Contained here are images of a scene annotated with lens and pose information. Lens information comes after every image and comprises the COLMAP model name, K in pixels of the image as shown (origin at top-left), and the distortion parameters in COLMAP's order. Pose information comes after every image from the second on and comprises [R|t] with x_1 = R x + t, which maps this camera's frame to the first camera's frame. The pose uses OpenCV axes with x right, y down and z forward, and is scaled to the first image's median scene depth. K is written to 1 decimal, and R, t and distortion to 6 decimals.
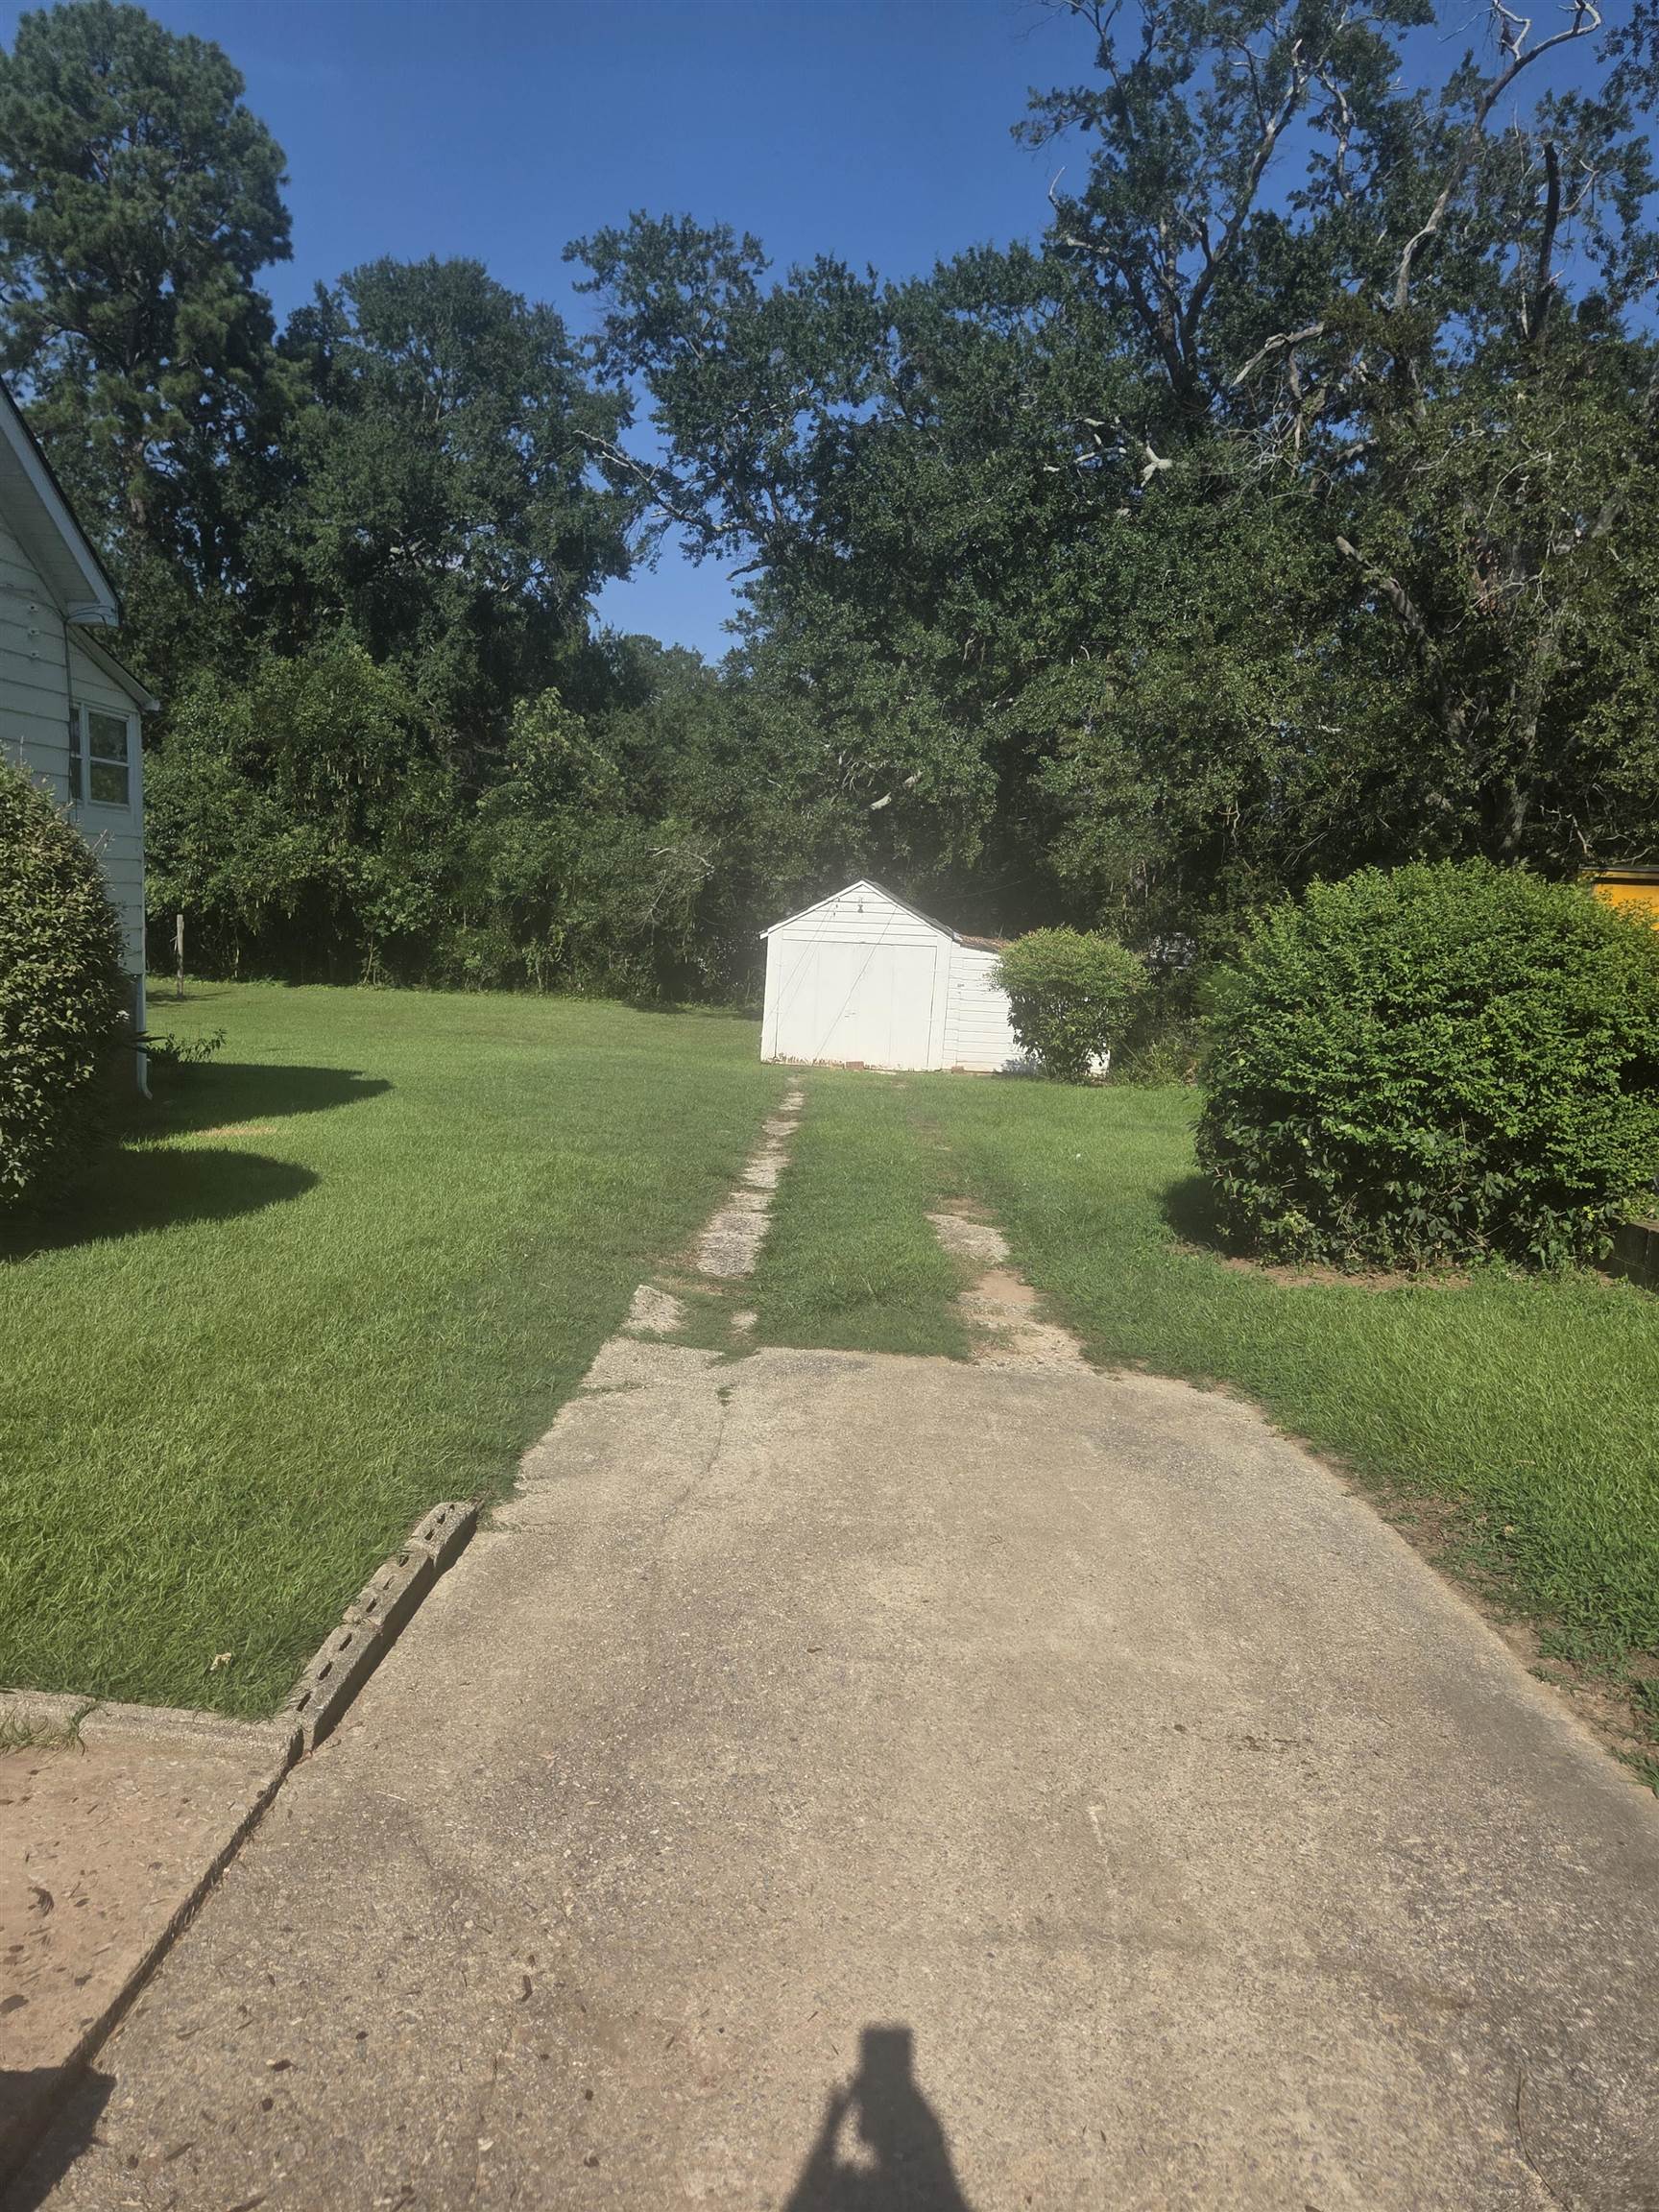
lens RADIAL K [[1504.3, 0, 827.5], [0, 1504.3, 1090.8], [0, 0, 1]] dist [0.068557, -0.059066]
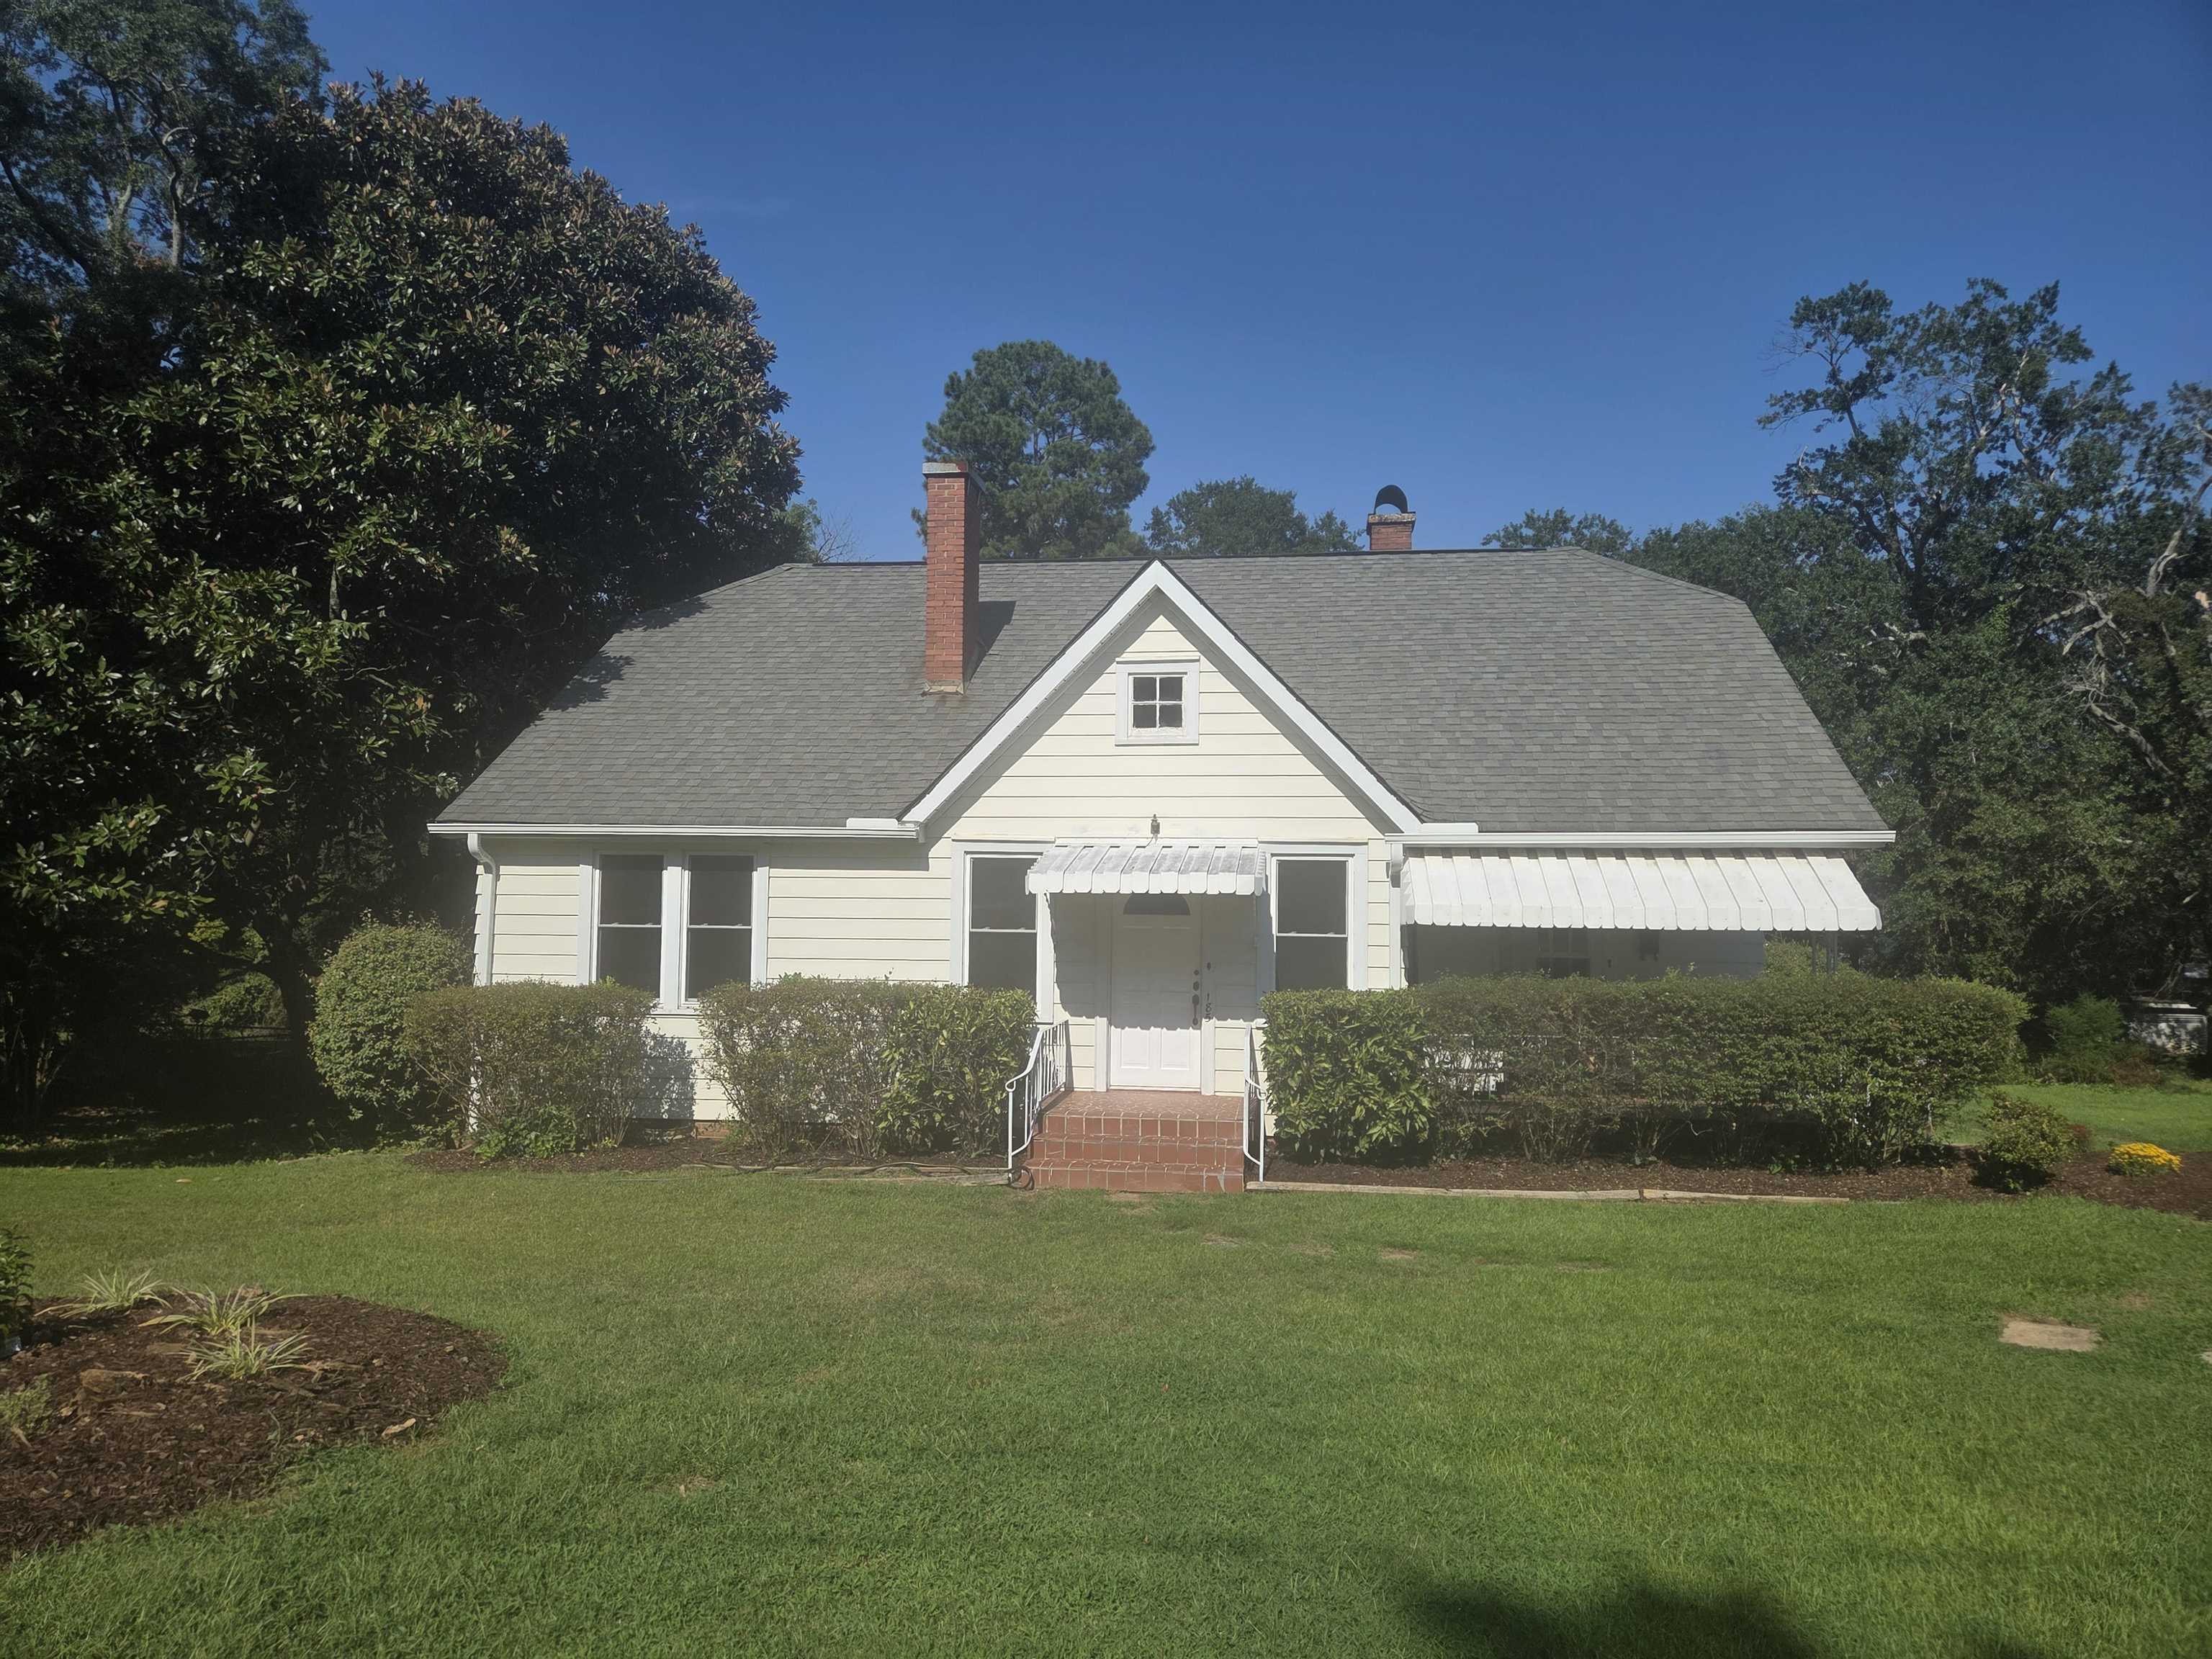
lens RADIAL K [[1504.3, 0, 1106.3], [0, 1504.3, 822.7], [0, 0, 1]] dist [0.068557, -0.059066]
pose [[0.990377, -0.040274, -0.132406, -0.262374], [0.014966, 0.982277, -0.186838, 0.005293], [0.137584, 0.183058, 0.973427, -0.348056]]
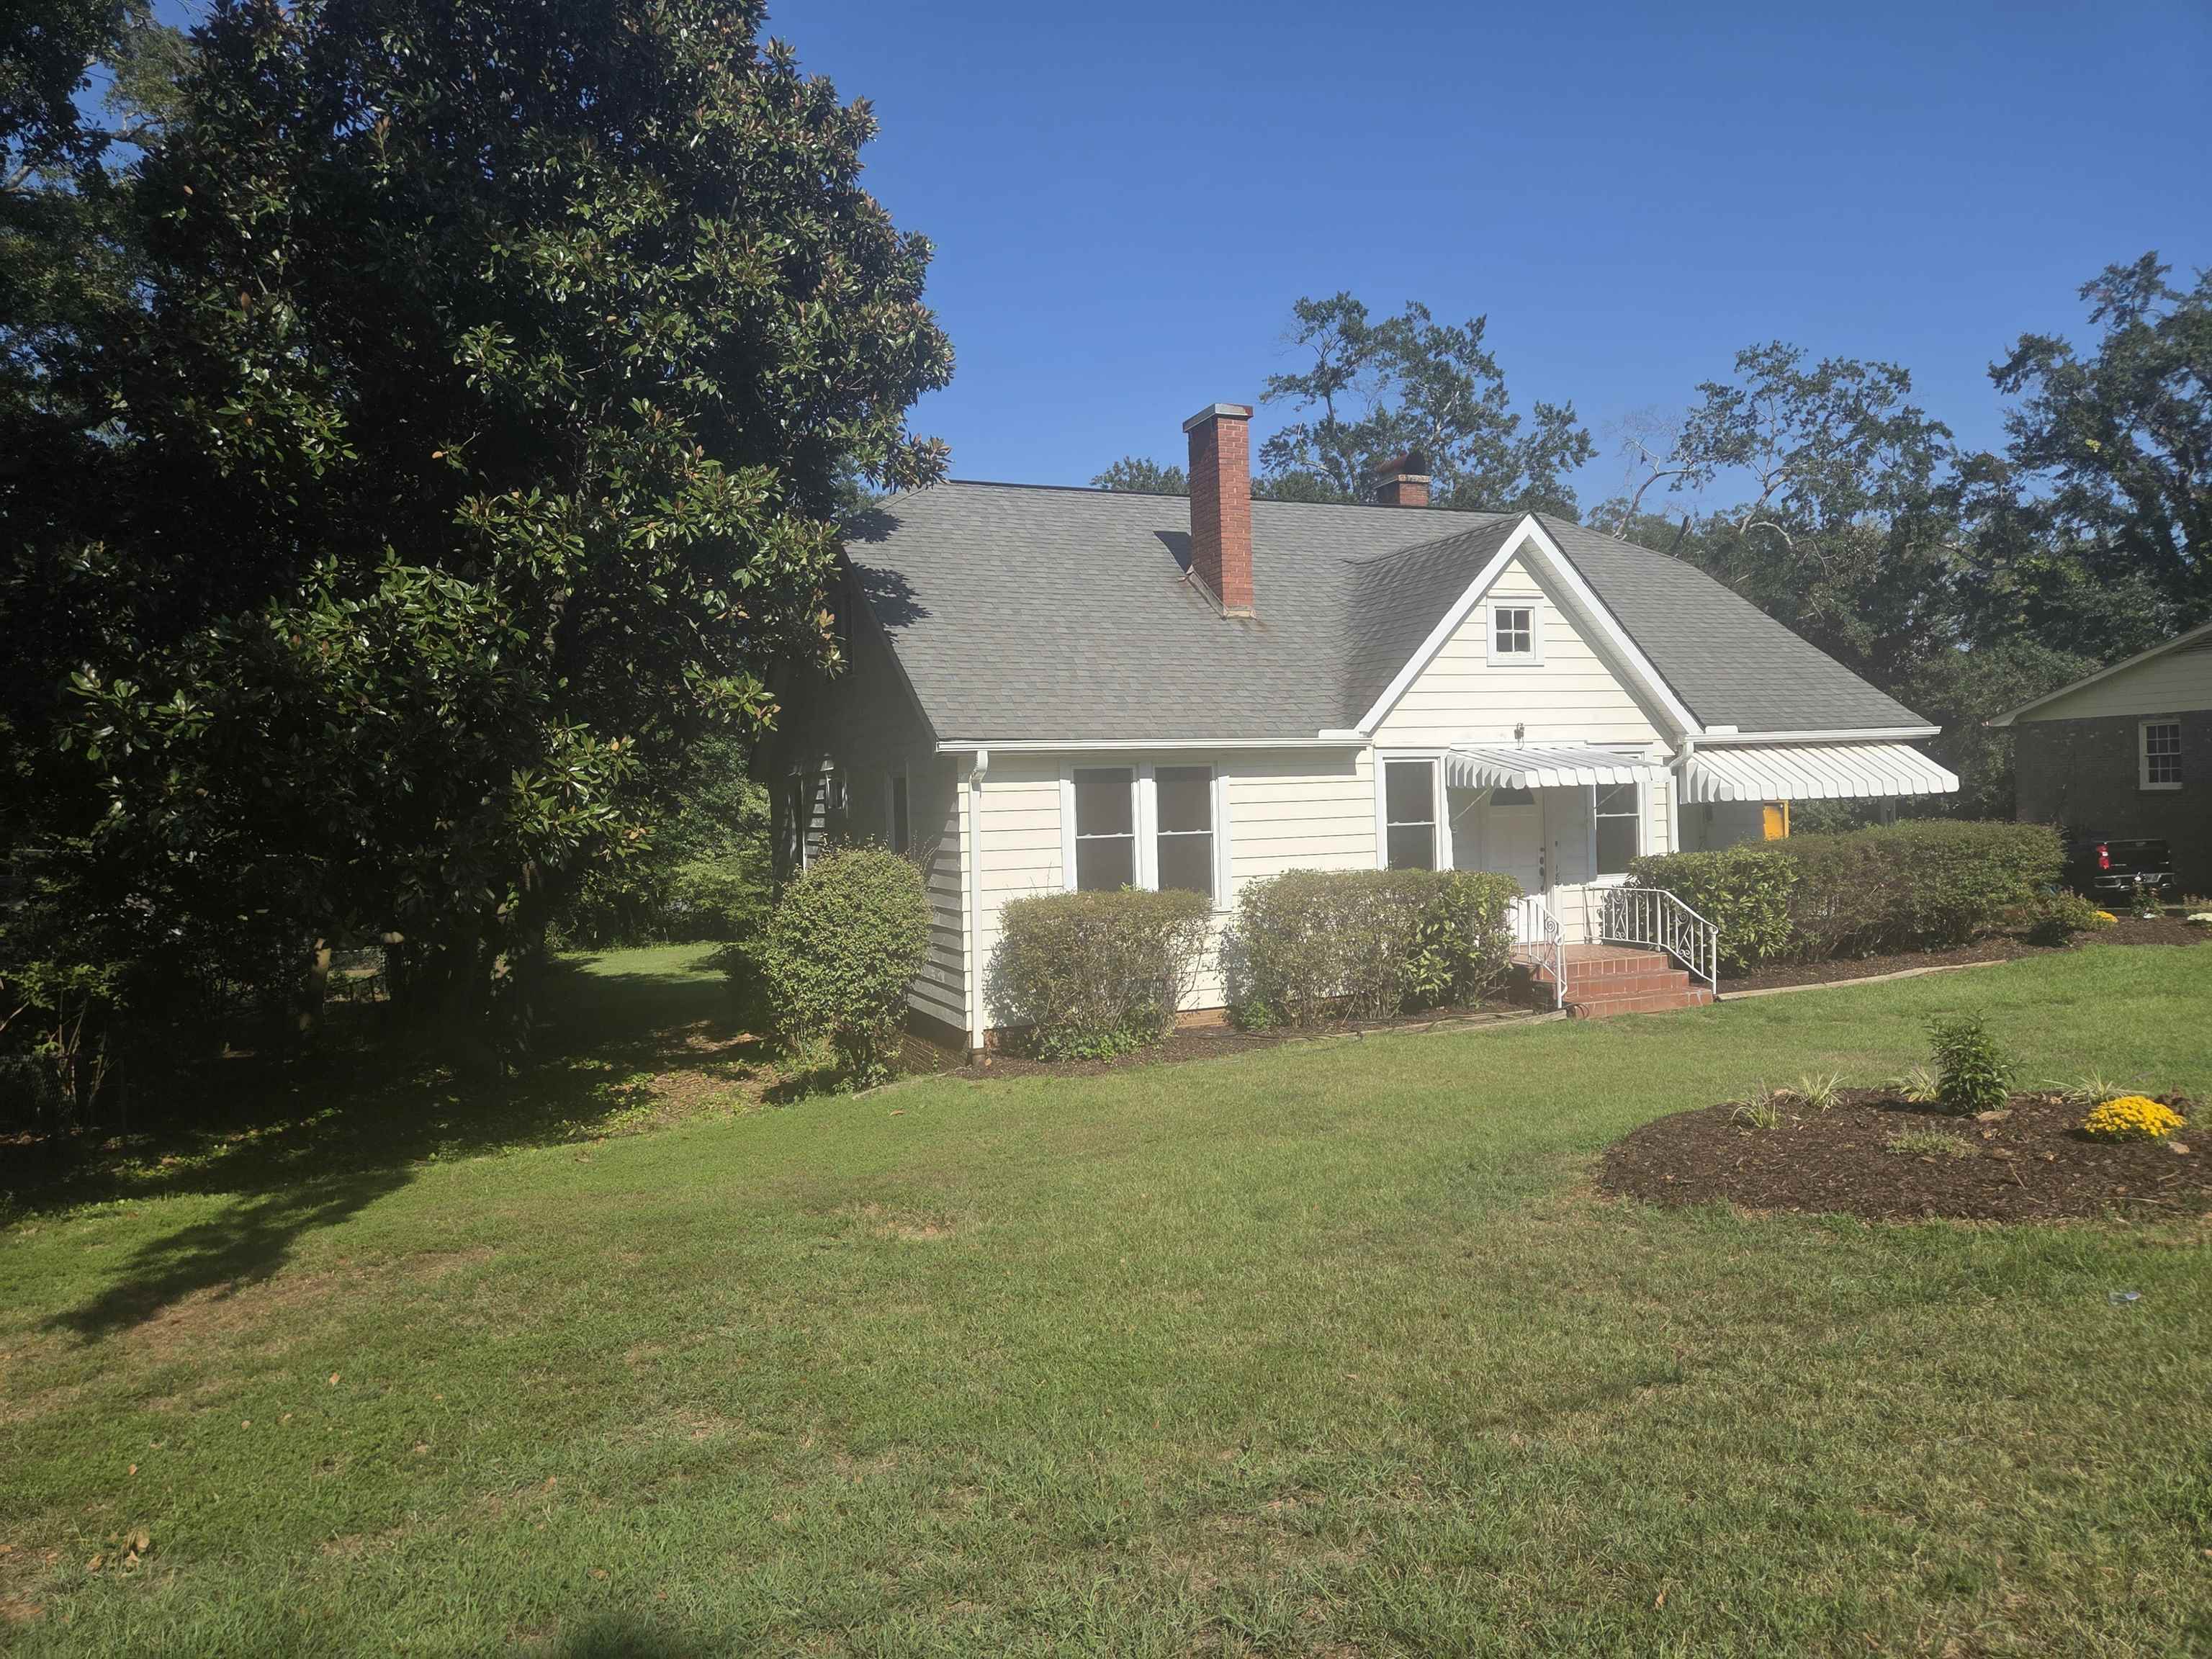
lens RADIAL K [[1504.3, 0, 1110.1], [0, 1504.3, 831.2], [0, 0, 1]] dist [0.068557, -0.059066]
pose [[0.910906, -0.081401, 0.404505, -0.594215], [0.127898, 0.987764, -0.089240, -0.008143], [-0.392292, 0.133025, 0.910171, -0.349922]]
